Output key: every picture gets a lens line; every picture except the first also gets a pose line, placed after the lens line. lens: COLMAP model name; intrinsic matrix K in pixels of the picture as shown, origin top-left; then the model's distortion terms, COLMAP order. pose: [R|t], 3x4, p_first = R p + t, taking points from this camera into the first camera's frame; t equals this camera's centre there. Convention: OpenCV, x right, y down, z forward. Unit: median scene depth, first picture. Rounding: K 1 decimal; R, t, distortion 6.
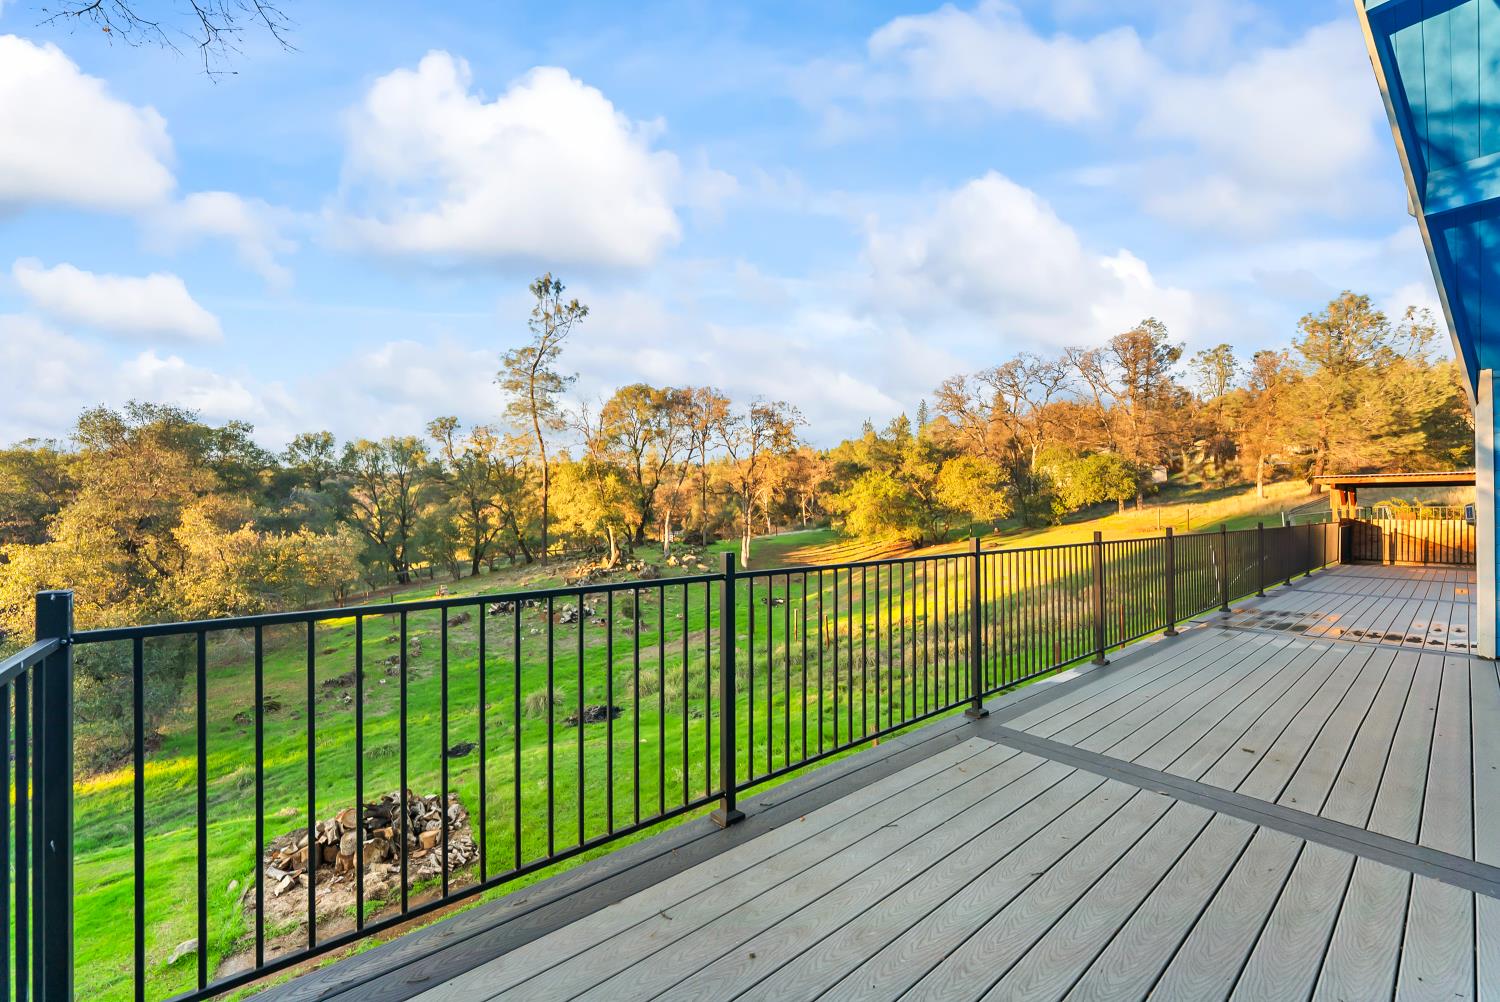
lens RADIAL K [[605.1, 0, 736.5], [0, 605.1, 498.9], [0, 0, 1]] dist [0.000497, -0.000193]
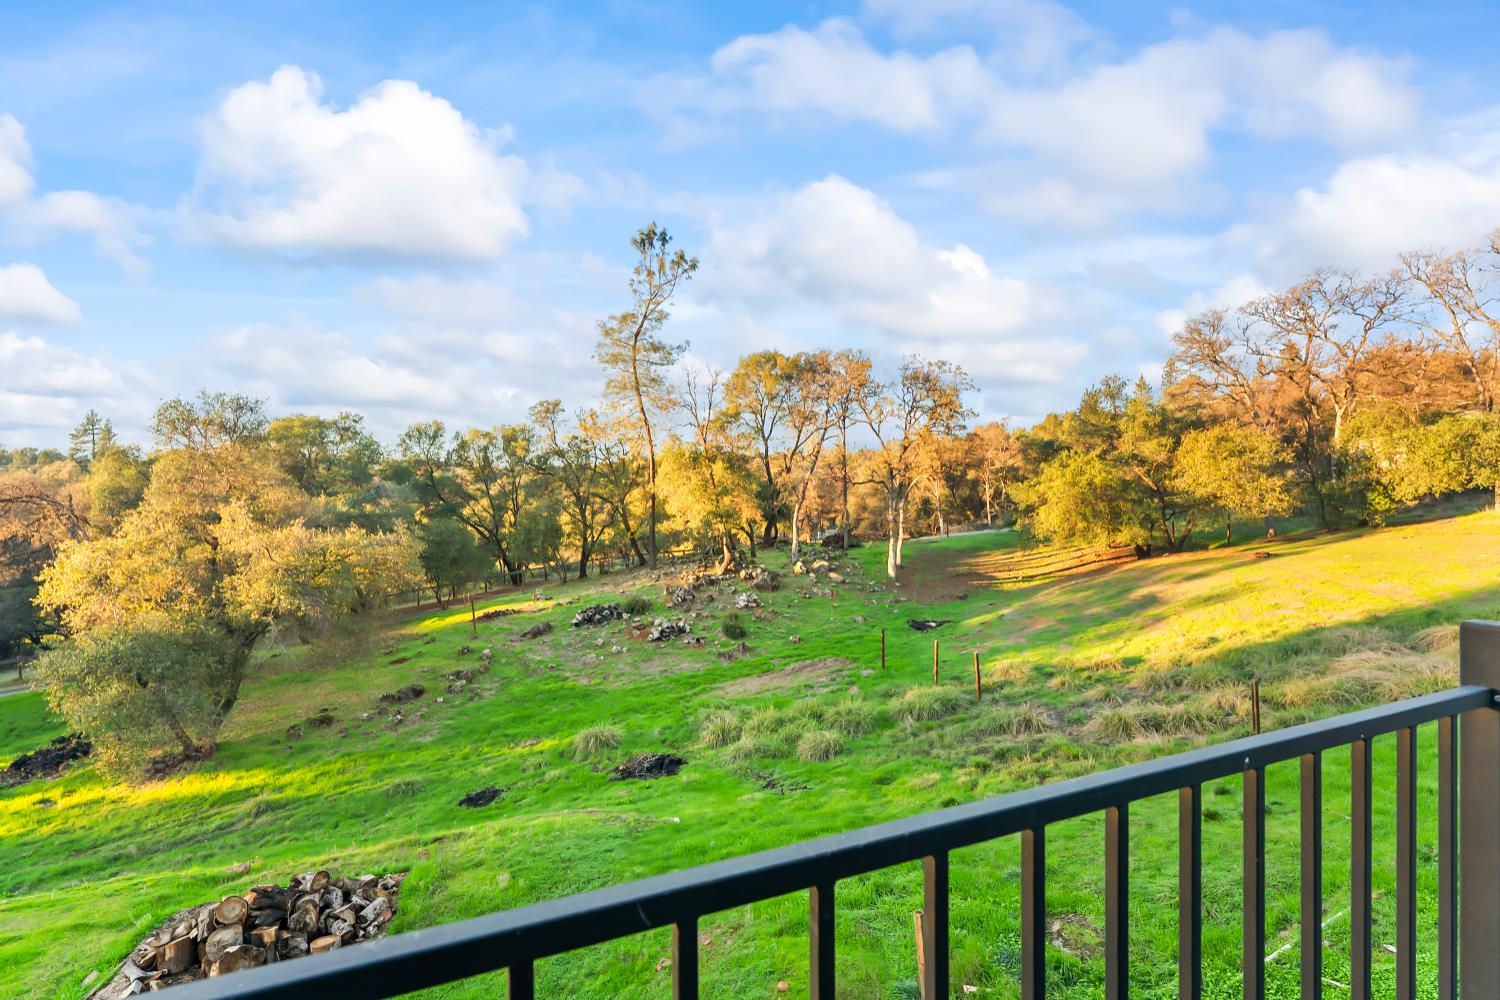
lens RADIAL K [[672.5, 0, 753.9], [0, 672.5, 515.6], [0, 0, 1]] dist [0.002117, -0.001115]
pose [[0.964792, 0.003214, -0.262995, 0.069798], [0.005817, 0.999420, 0.033553, 0.002893], [0.262950, -0.033902, 0.964214, 0.119320]]
